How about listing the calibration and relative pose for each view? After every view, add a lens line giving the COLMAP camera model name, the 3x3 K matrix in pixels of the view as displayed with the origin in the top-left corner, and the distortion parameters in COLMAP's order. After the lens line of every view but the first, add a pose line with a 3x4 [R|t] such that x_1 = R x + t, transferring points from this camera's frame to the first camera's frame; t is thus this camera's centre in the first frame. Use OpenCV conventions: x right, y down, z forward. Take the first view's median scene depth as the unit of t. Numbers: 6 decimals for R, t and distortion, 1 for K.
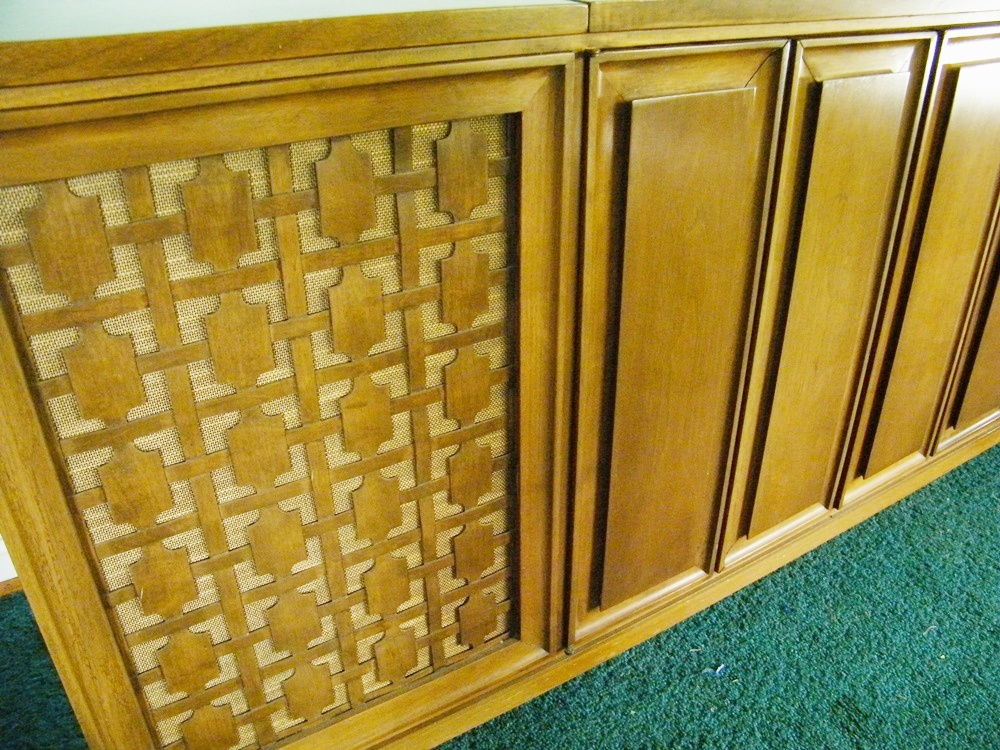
lens RADIAL K [[824.4, 0, 515.6], [0, 824.4, 362.9], [0, 0, 1]] dist [-0.169661, 0.103379]
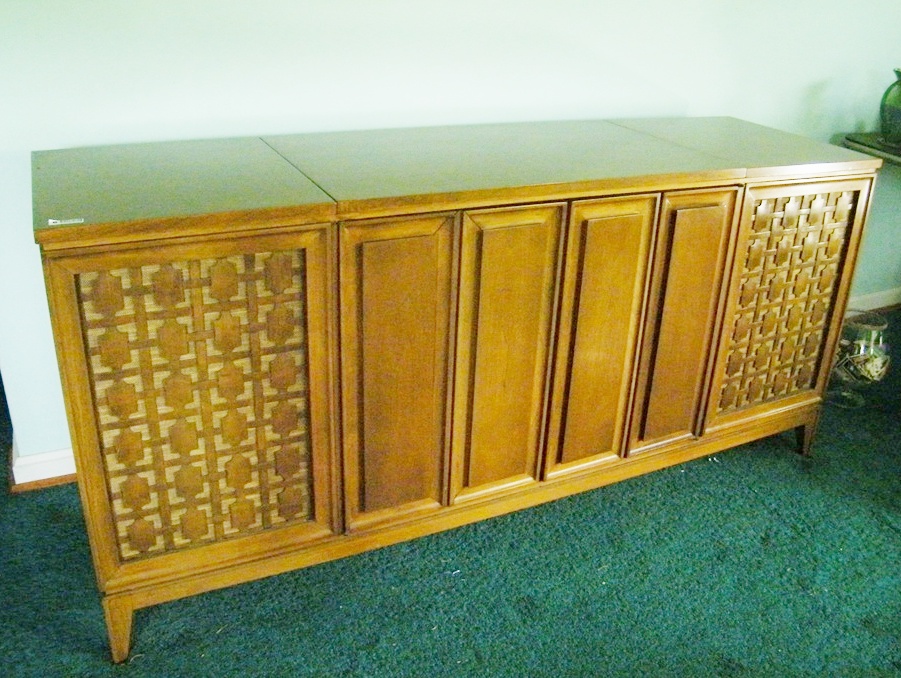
lens RADIAL K [[817.6, 0, 447.7], [0, 817.6, 330.3], [0, 0, 1]] dist [-0.144590, 0.000000]
pose [[0.994545, 0.079391, -0.067652, 0.525332], [-0.084766, 0.993129, -0.080681, 0.057335], [0.060782, 0.085976, 0.994441, -1.097837]]
